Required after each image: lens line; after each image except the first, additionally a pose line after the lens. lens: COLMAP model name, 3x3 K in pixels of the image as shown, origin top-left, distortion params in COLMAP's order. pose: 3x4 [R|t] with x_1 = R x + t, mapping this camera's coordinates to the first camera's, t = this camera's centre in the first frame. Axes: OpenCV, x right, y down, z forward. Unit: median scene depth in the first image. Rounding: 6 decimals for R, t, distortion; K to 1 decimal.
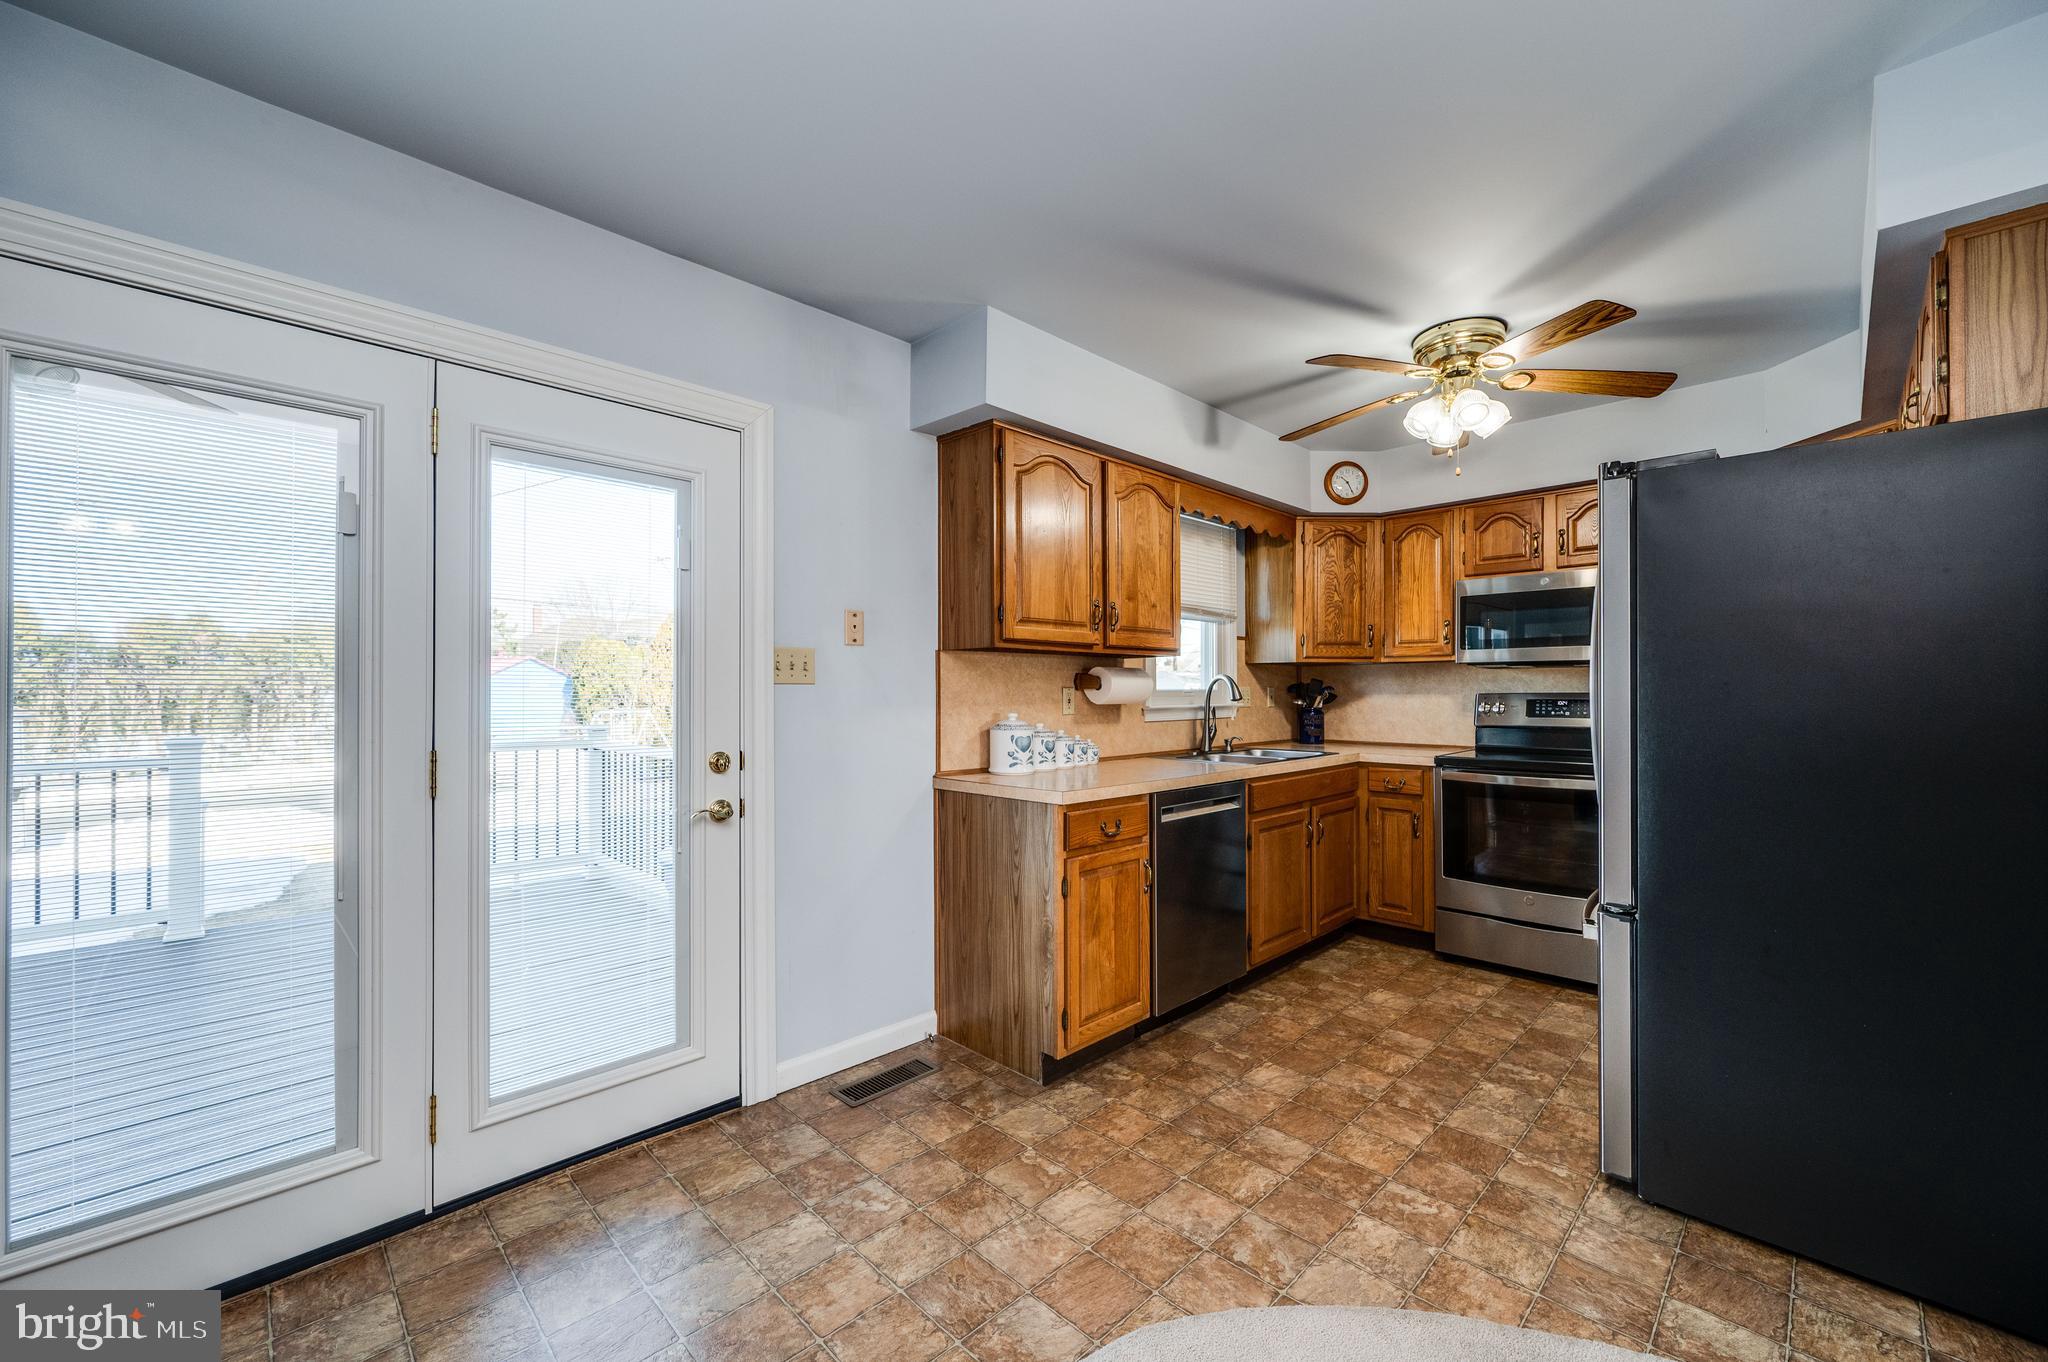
lens RADIAL K [[799.9, 0, 1033.7], [0, 799.9, 692.8], [0, 0, 1]] dist [-0.001718, -0.000125]
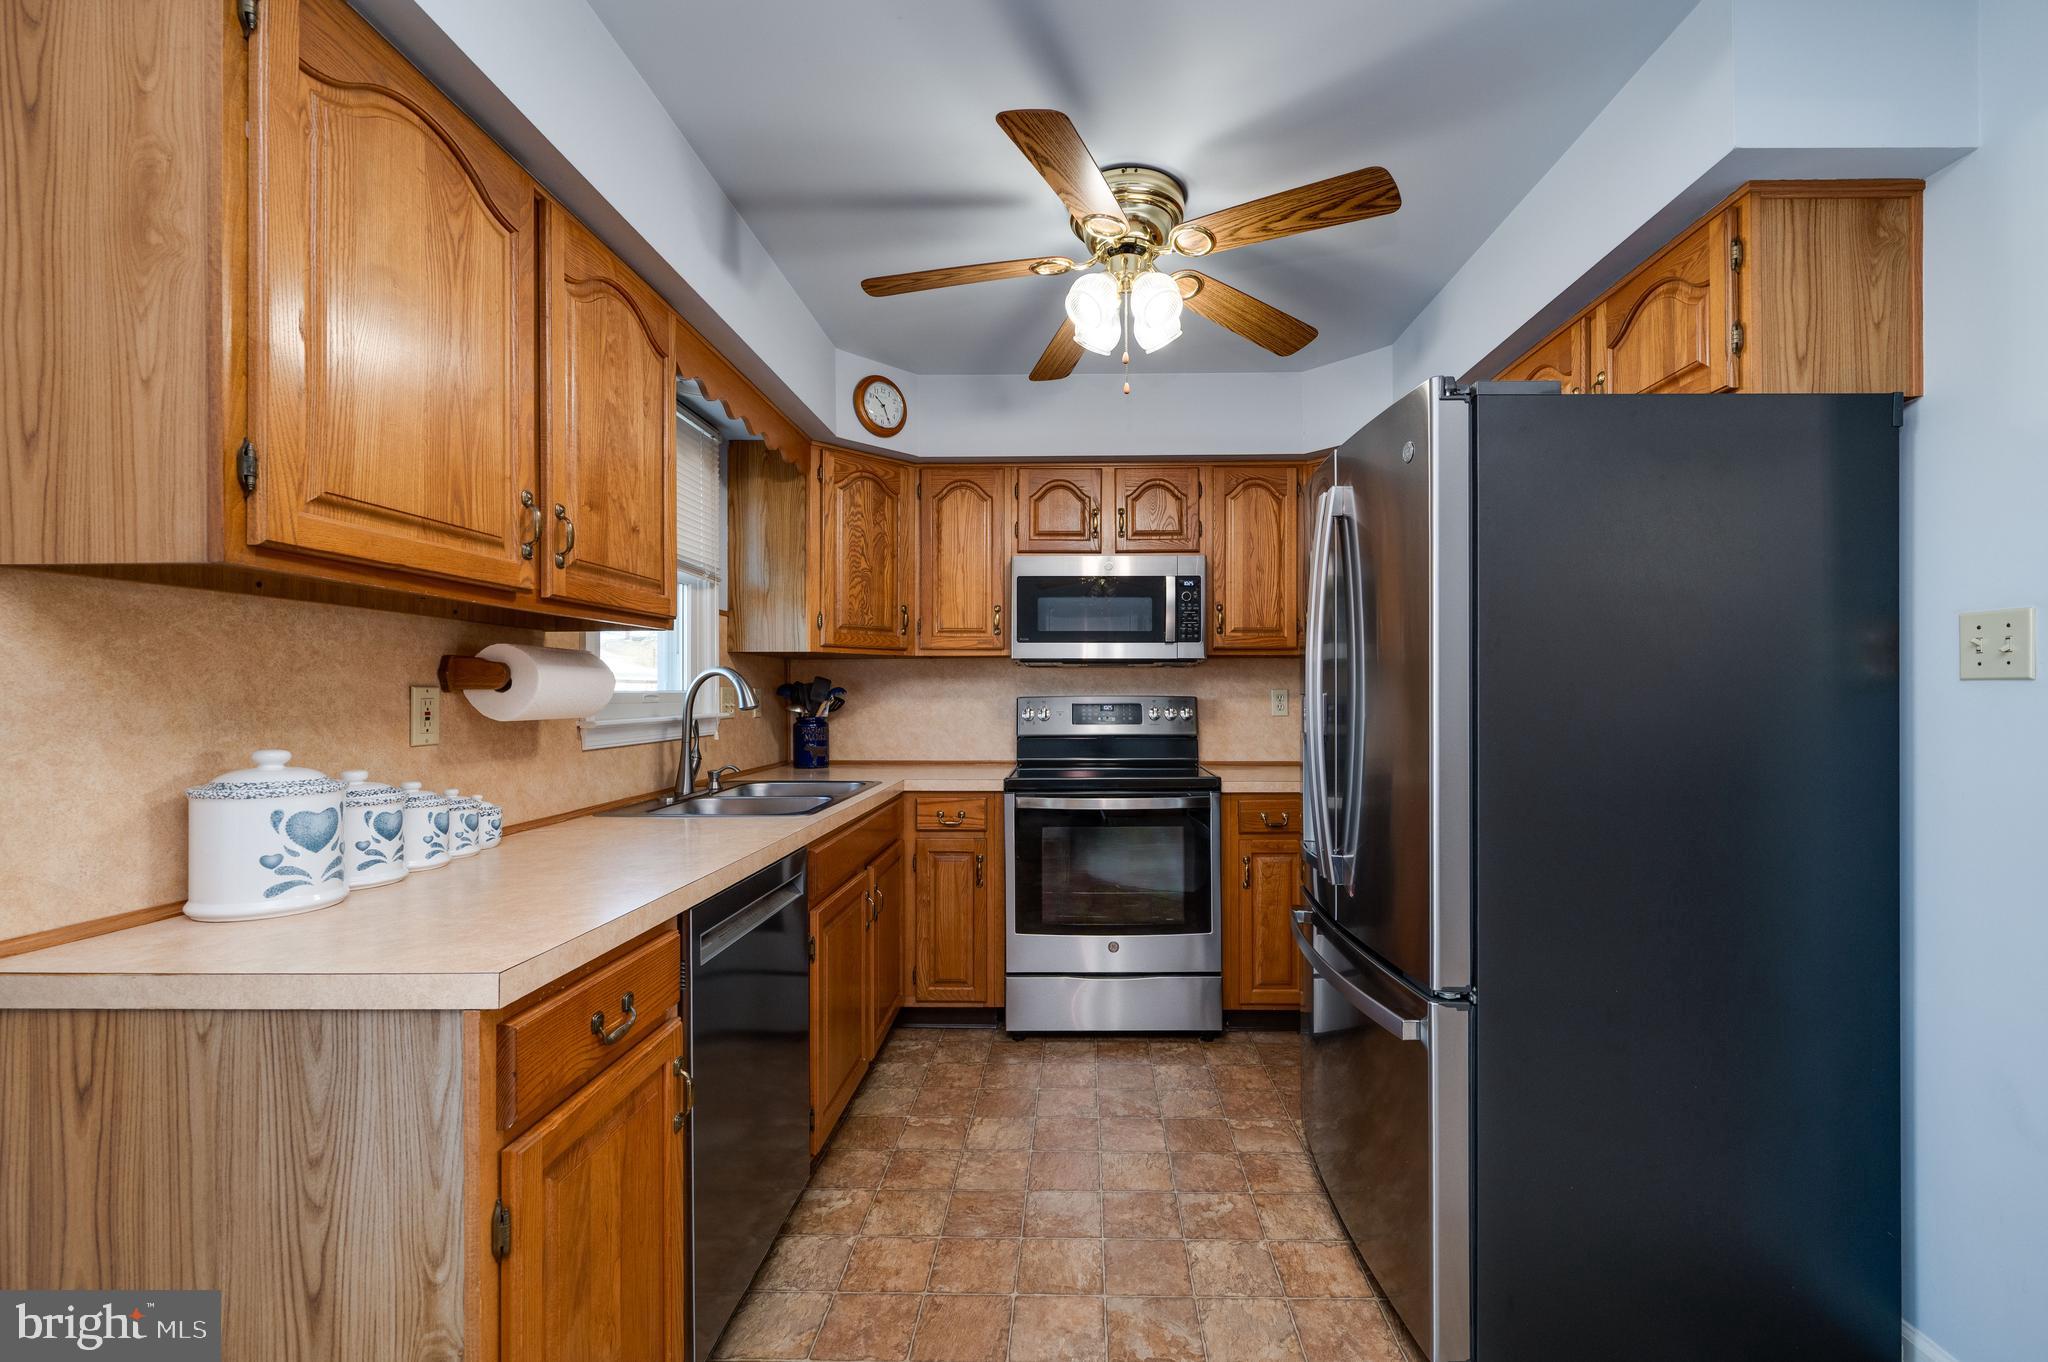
lens RADIAL K [[860.7, 0, 1068.7], [0, 860.7, 691.0], [0, 0, 1]] dist [-0.002345, -0.000430]
pose [[0.715510, 0.002667, 0.698597, -0.031755], [0.001331, 0.999986, -0.005181, -0.000635], [-0.698601, 0.004637, 0.715496, 0.337885]]
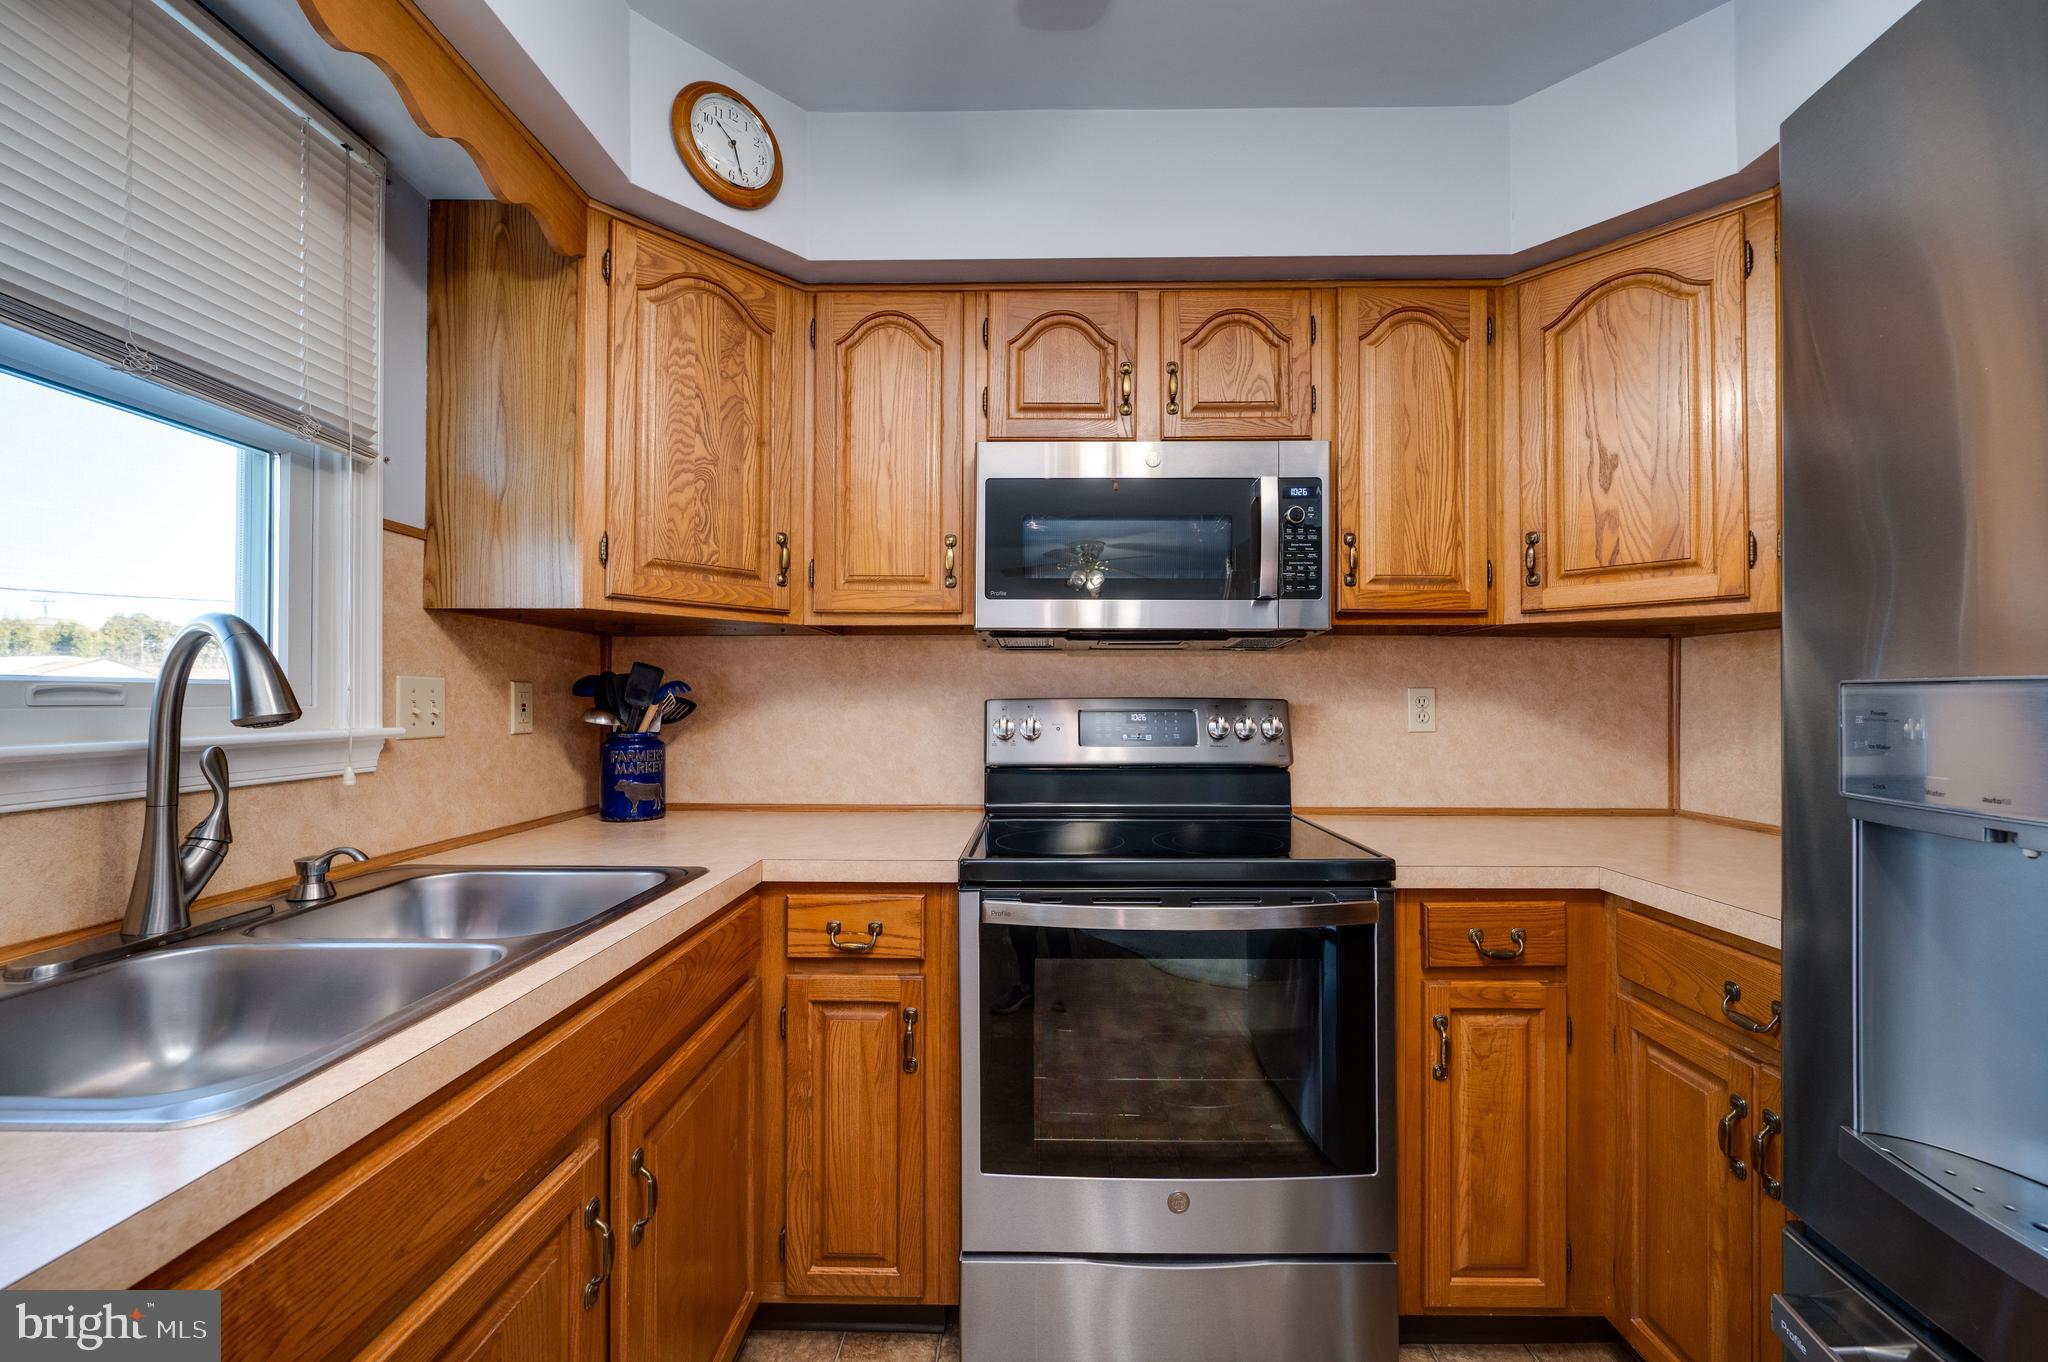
lens RADIAL K [[799.9, 0, 1033.7], [0, 799.9, 692.8], [0, 0, 1]] dist [-0.001718, -0.000125]
pose [[0.713070, 0.008764, 0.701038, 0.238188], [-0.001693, 0.999940, -0.010779, 0.002450], [-0.701091, 0.006499, 0.713043, 0.651489]]
